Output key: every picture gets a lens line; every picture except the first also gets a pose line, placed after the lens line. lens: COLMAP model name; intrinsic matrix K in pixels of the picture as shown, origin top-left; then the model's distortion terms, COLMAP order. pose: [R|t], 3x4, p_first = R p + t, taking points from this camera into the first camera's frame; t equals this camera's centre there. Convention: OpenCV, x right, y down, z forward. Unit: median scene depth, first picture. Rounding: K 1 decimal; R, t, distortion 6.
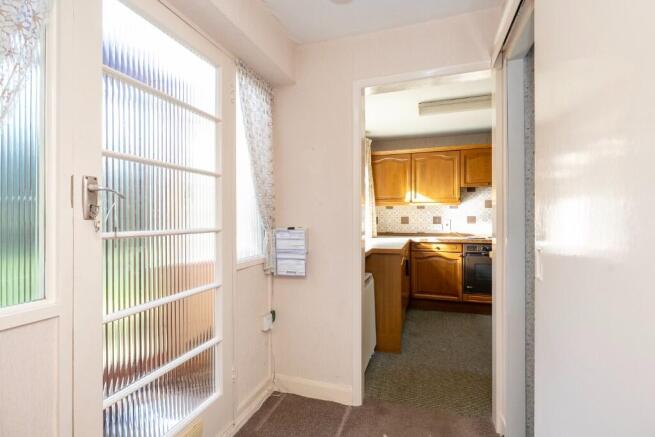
lens RADIAL K [[302.6, 0, 328.7], [0, 302.6, 219.6], [0, 0, 1]] dist [-0.000366, 0.000367]
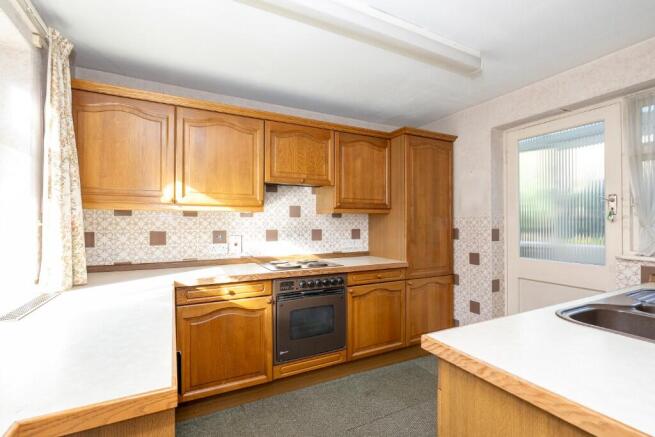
lens RADIAL K [[302.6, 0, 328.7], [0, 302.6, 219.6], [0, 0, 1]] dist [-0.000366, 0.000367]
pose [[0.686733, 0.010455, 0.726835, 0.085365], [-0.003979, 0.999936, -0.010624, -0.026868], [-0.726899, 0.004403, 0.686730, 0.475703]]
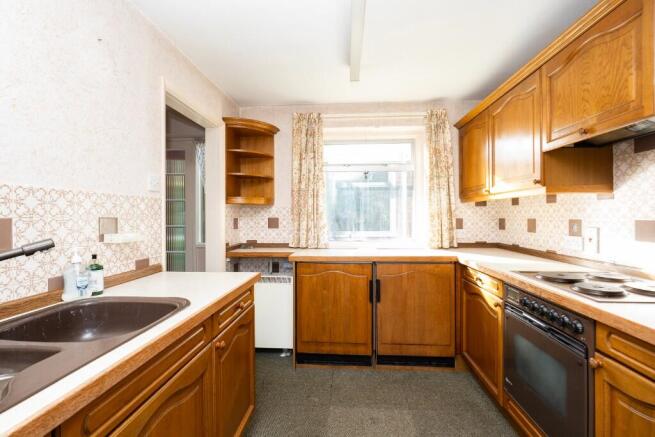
lens RADIAL K [[302.6, 0, 328.7], [0, 302.6, 219.6], [0, 0, 1]] dist [-0.000366, 0.000367]
pose [[0.267899, 0.011789, -0.963375, 0.724699], [0.012279, 0.999802, 0.015650, -0.022369], [0.963369, -0.016022, 0.267701, 0.562313]]
